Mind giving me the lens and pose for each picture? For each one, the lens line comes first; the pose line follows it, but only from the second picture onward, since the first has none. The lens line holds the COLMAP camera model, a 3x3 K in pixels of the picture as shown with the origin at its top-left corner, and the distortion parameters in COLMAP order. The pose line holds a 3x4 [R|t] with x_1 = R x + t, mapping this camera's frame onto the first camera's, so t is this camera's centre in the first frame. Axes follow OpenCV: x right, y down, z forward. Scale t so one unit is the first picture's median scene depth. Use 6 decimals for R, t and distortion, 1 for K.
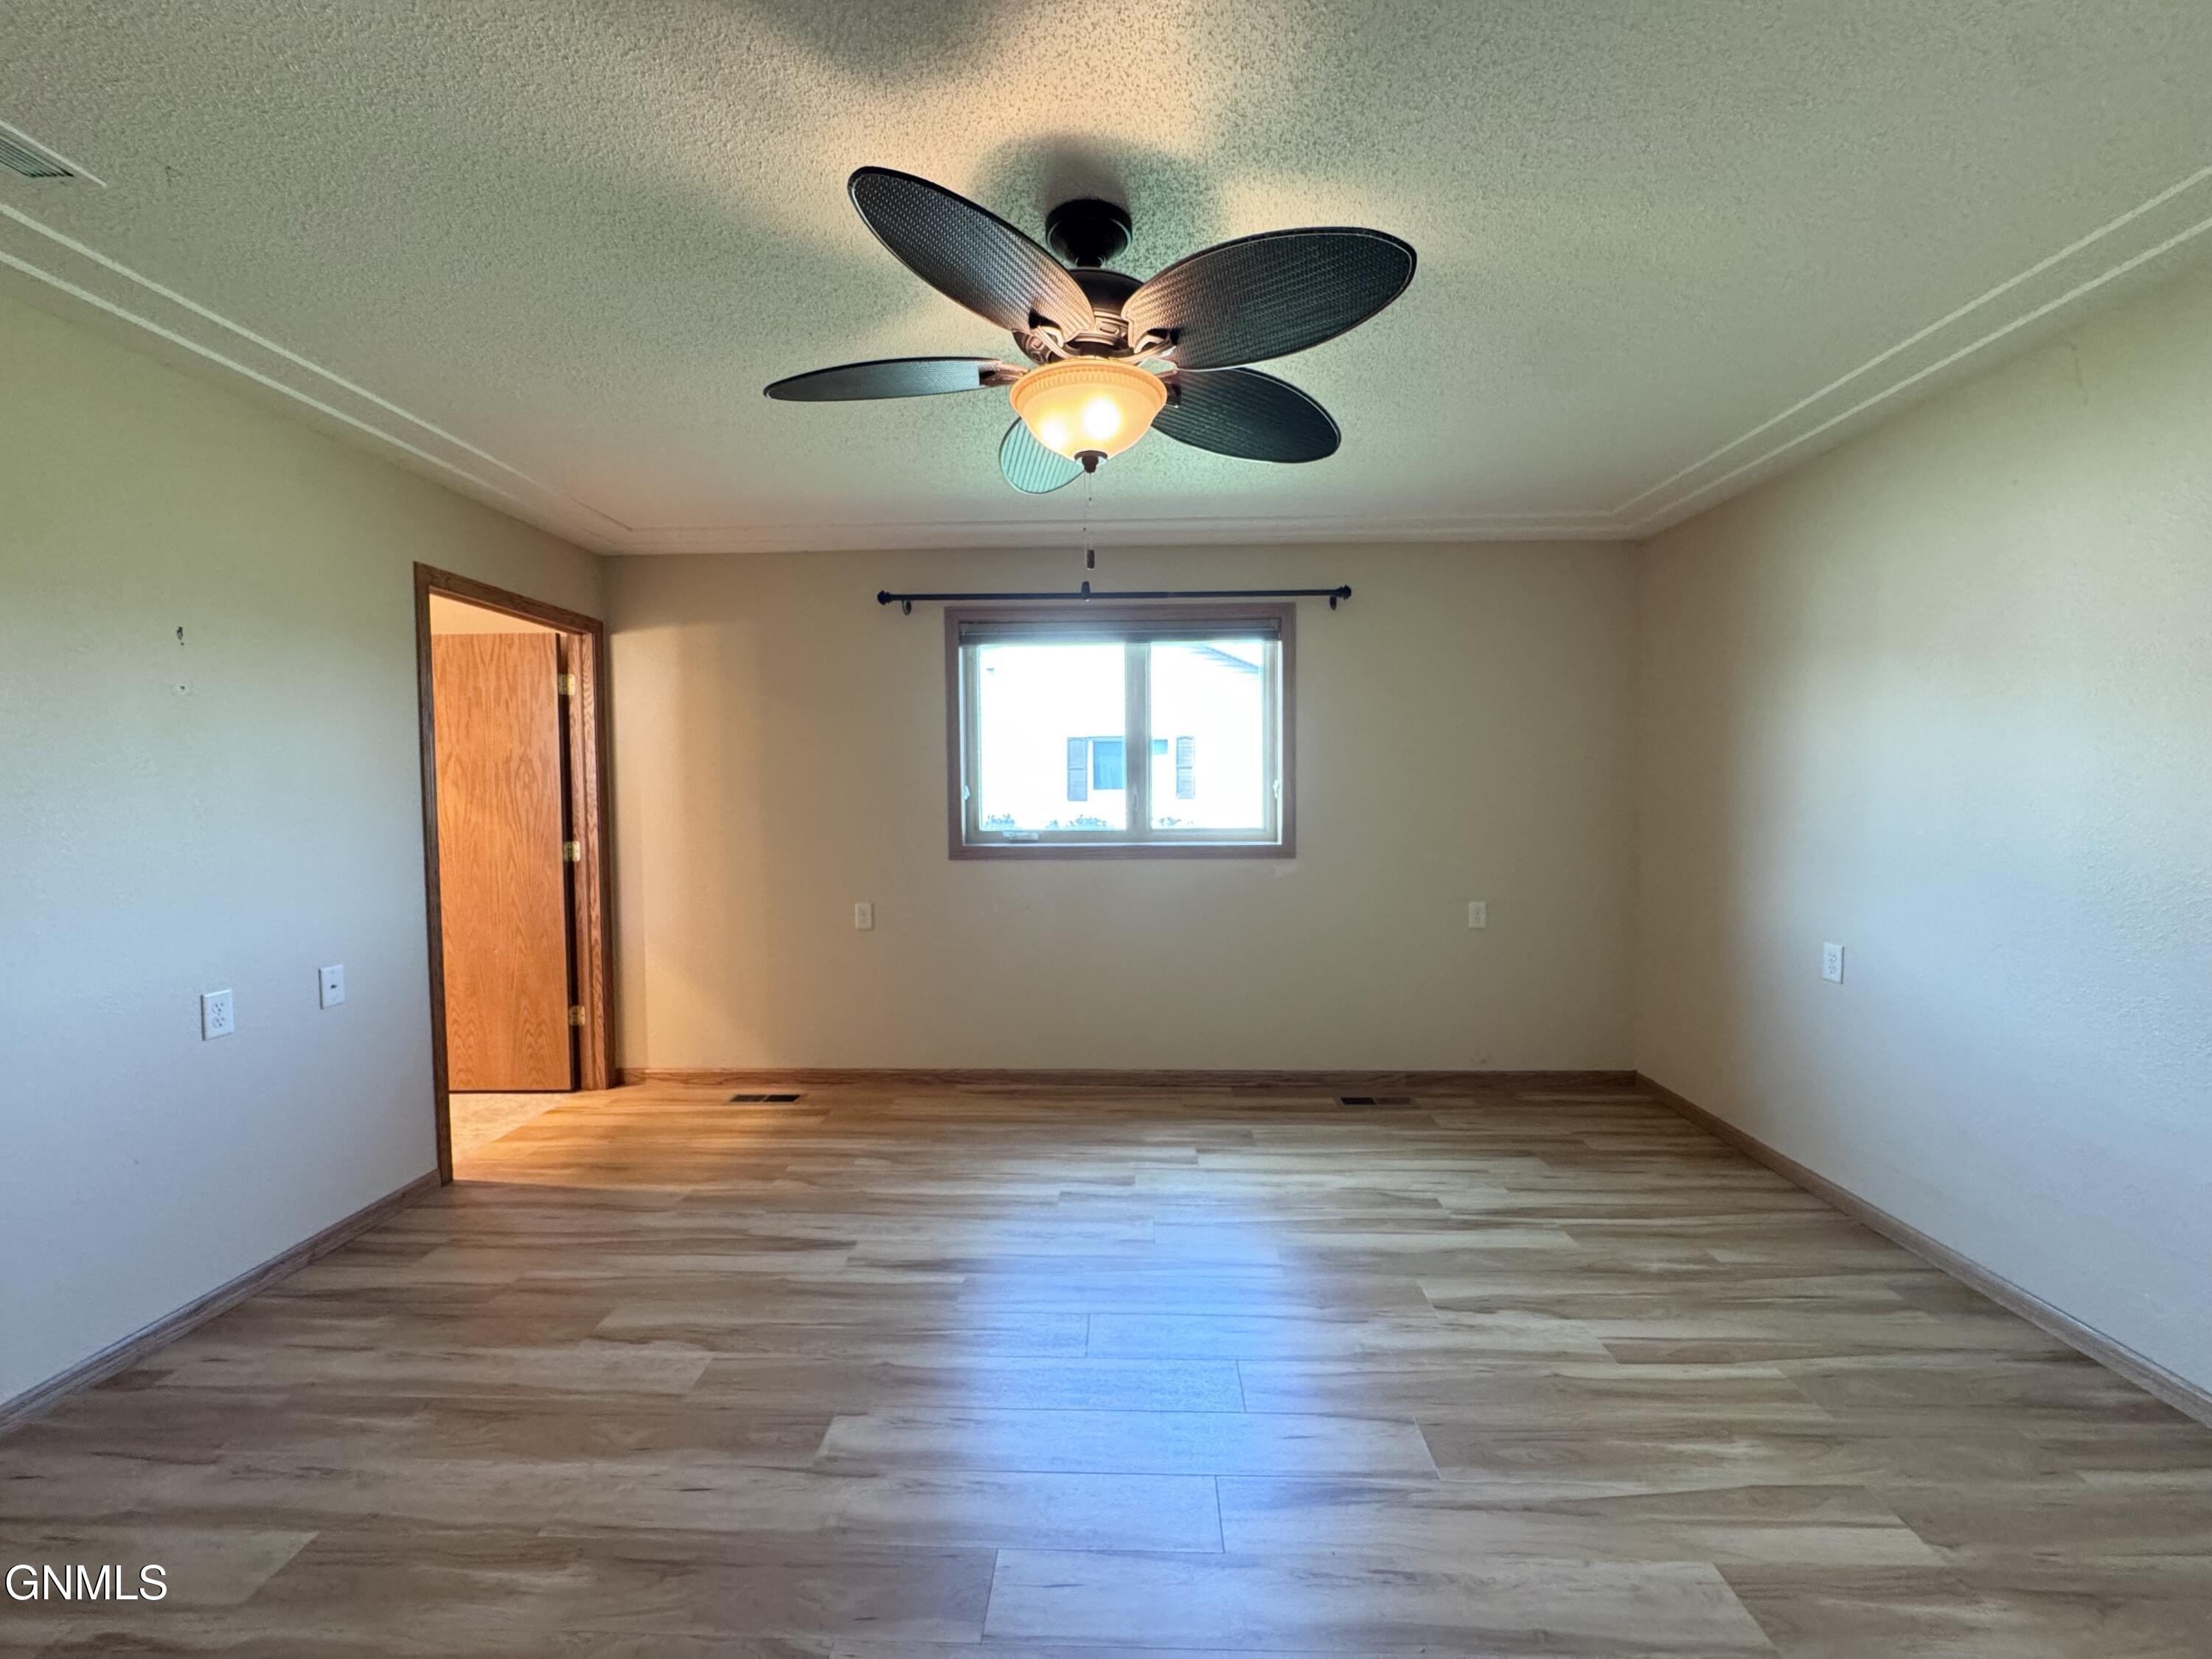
lens RADIAL K [[890.6, 0, 1100.9], [0, 890.6, 830.3], [0, 0, 1]] dist [-0.001519, -0.000112]
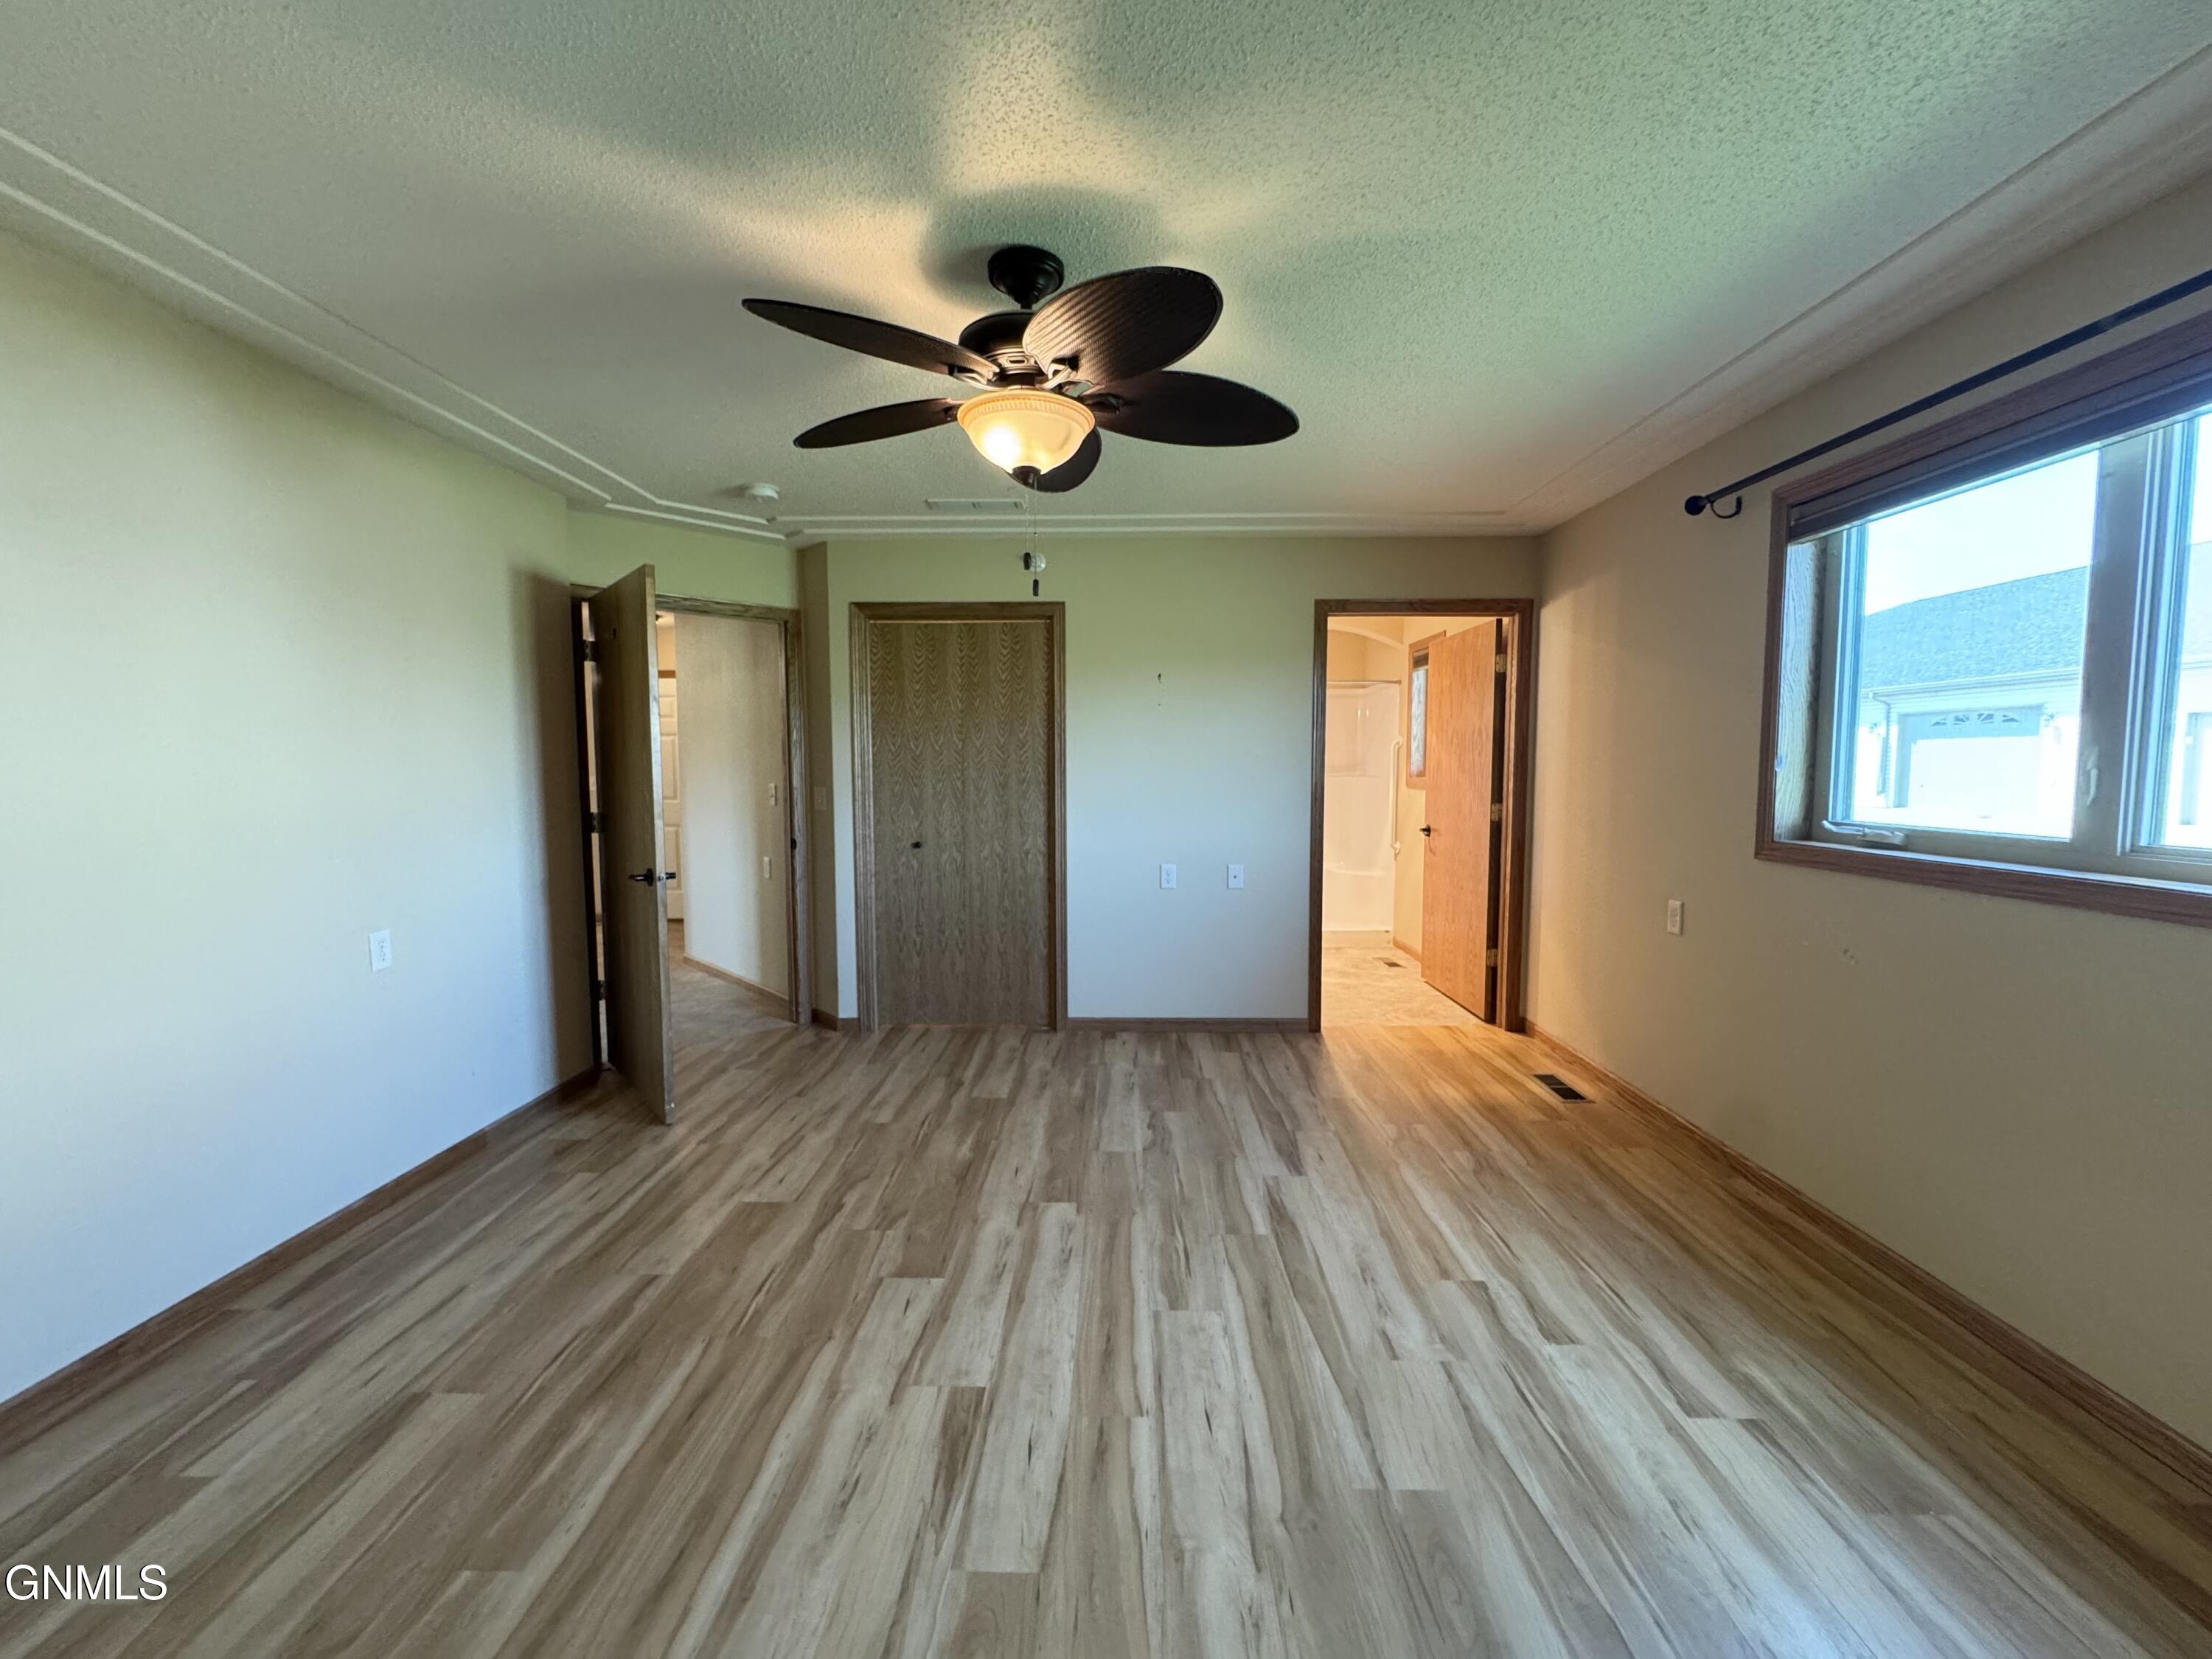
lens RADIAL K [[890.6, 0, 1106.3], [0, 890.6, 825.7], [0, 0, 1]] dist [-0.001519, -0.000112]
pose [[0.014665, 0.077906, -0.996853, 0.706836], [-0.044314, 0.996031, 0.077190, -0.032303], [0.998910, 0.043042, 0.018059, 0.661702]]
